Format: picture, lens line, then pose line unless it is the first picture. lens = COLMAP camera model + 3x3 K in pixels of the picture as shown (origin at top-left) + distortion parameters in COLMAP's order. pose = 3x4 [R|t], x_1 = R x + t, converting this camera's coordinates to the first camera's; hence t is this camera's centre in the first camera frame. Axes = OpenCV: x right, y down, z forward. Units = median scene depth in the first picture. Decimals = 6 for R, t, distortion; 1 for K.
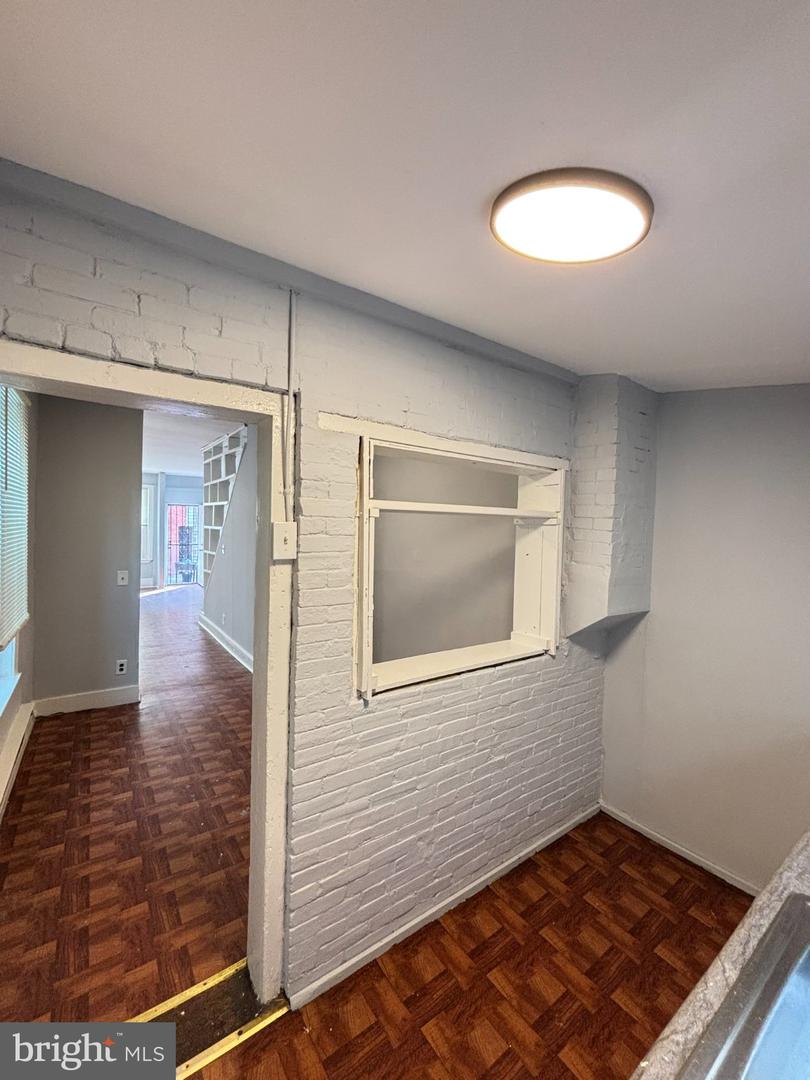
lens RADIAL K [[438.9, 0, 400.2], [0, 438.9, 539.2], [0, 0, 1]] dist [-0.005626, 0.002515]
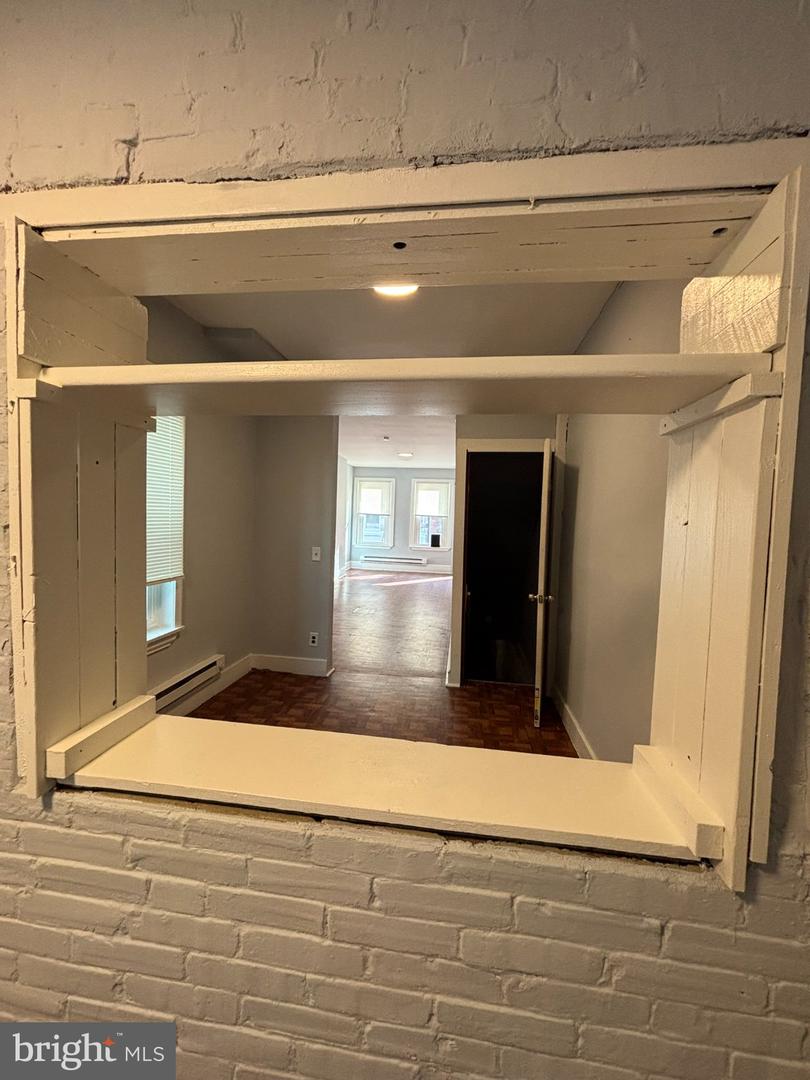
lens RADIAL K [[438.9, 0, 406.8], [0, 438.9, 538.9], [0, 0, 1]] dist [-0.005626, 0.002515]
pose [[0.736054, 0.036587, -0.675933, 0.386157], [-0.034037, 0.999276, 0.017024, 0.052093], [0.676067, 0.010476, 0.736766, 0.680212]]
